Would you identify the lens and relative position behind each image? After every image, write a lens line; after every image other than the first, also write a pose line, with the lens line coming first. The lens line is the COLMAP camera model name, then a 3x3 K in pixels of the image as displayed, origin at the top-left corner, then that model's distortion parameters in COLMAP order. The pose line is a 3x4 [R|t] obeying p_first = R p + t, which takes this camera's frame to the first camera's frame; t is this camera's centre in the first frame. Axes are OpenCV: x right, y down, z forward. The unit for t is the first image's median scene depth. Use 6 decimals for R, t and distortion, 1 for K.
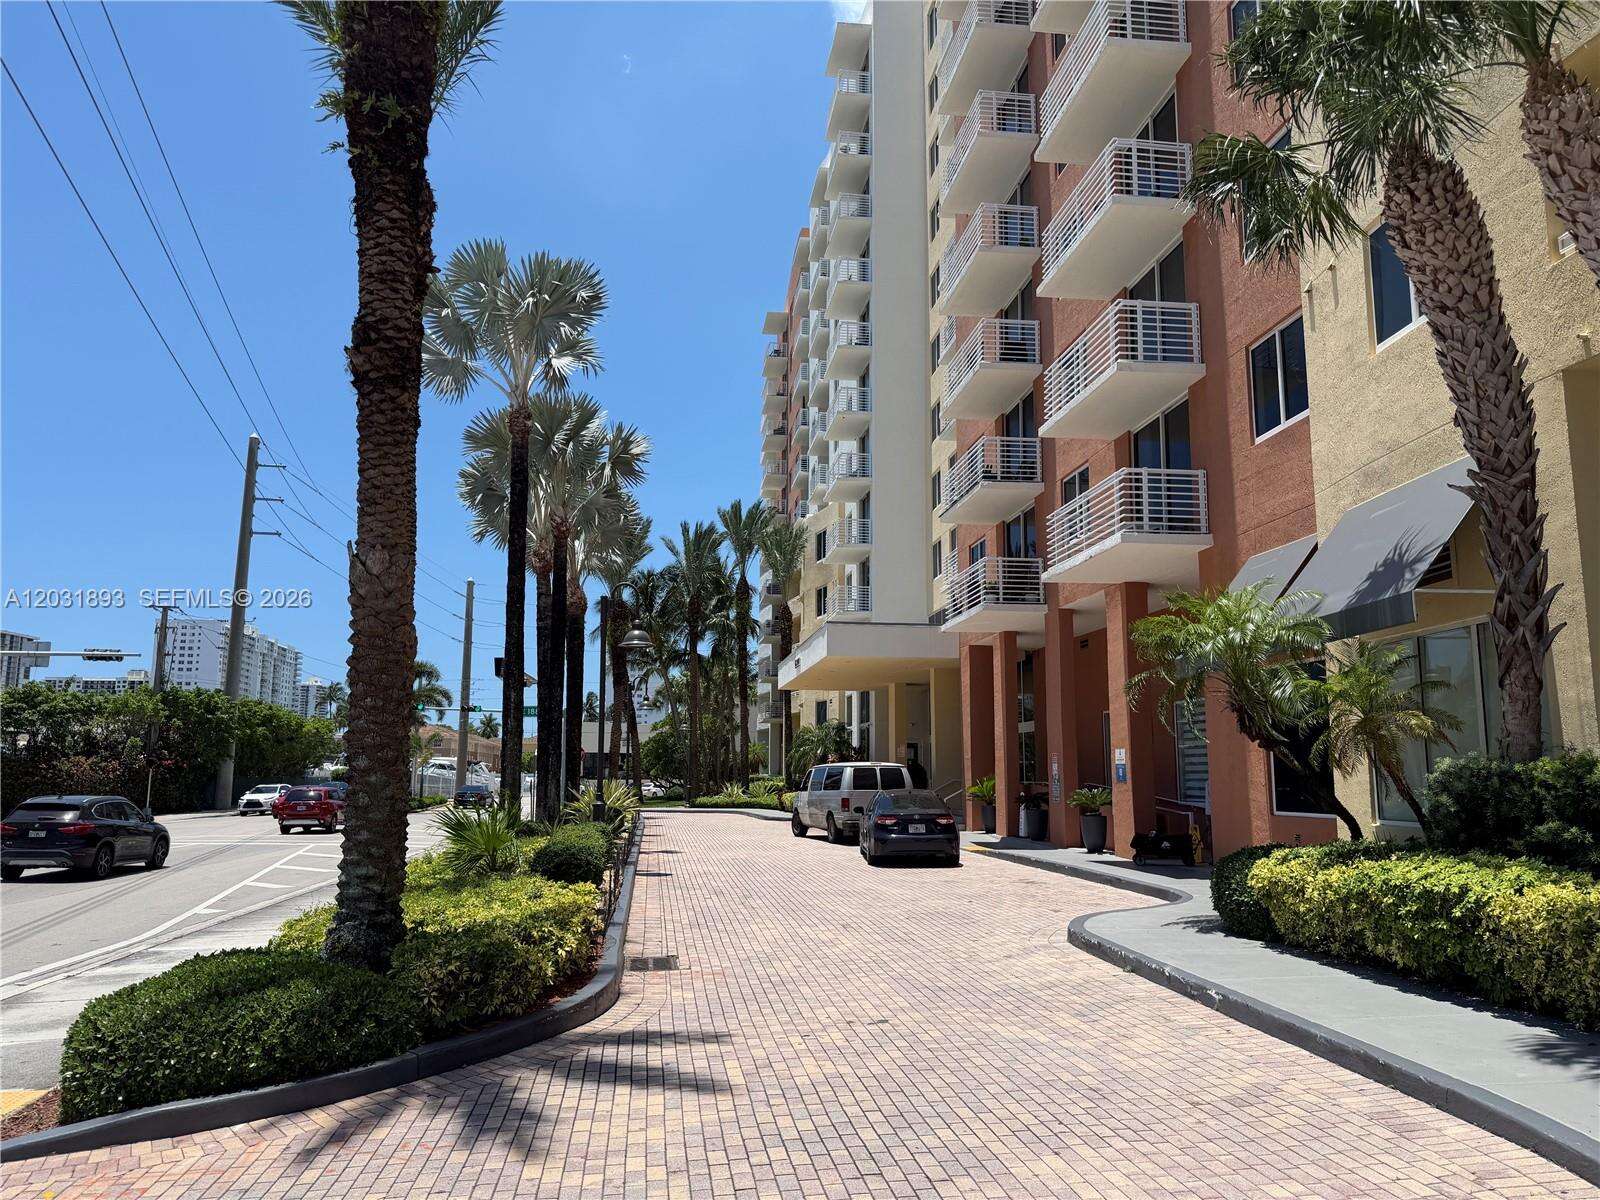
lens RADIAL K [[1117.6, 0, 803.4], [0, 1117.6, 613.4], [0, 0, 1]] dist [0.056288, -0.056766]
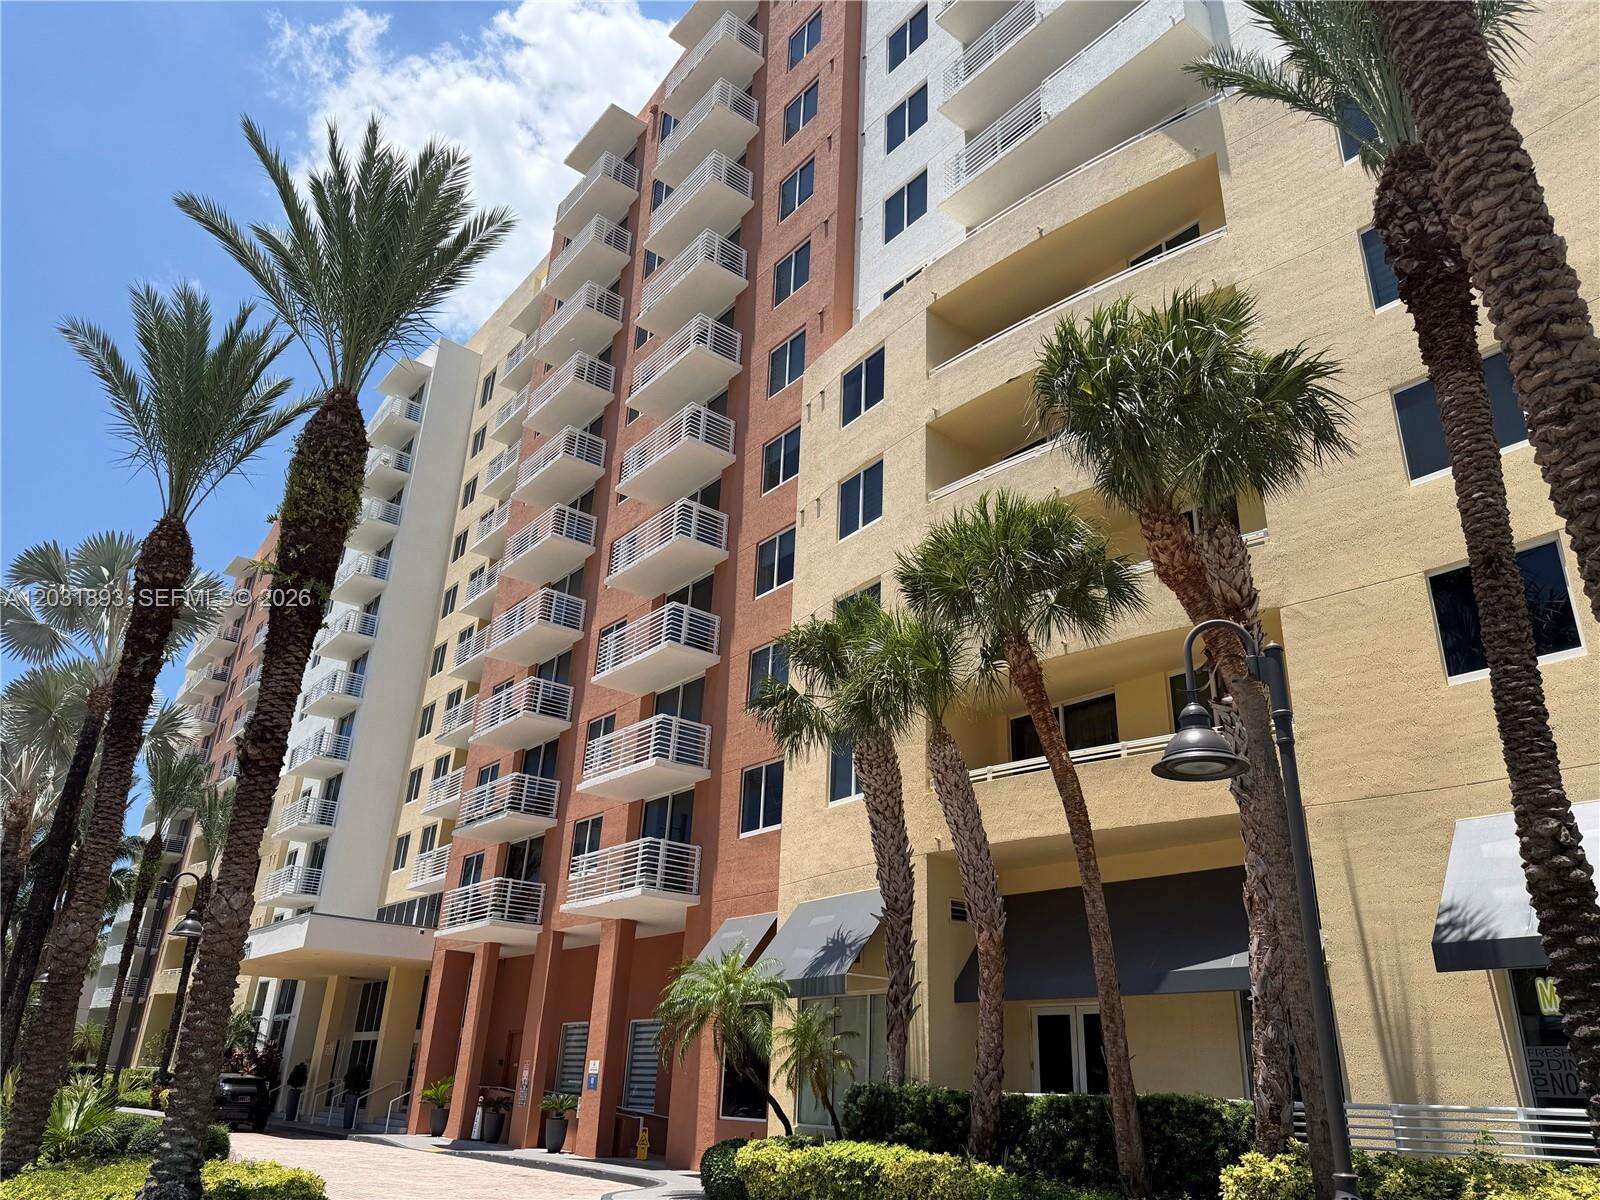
lens RADIAL K [[1117.6, 0, 798.1], [0, 1117.6, 623.6], [0, 0, 1]] dist [0.056288, -0.056766]
pose [[0.858130, 0.230382, 0.458844, -0.194552], [-0.114161, 0.956923, -0.266958, -0.030430], [-0.500580, 0.176702, 0.847464, -0.225729]]
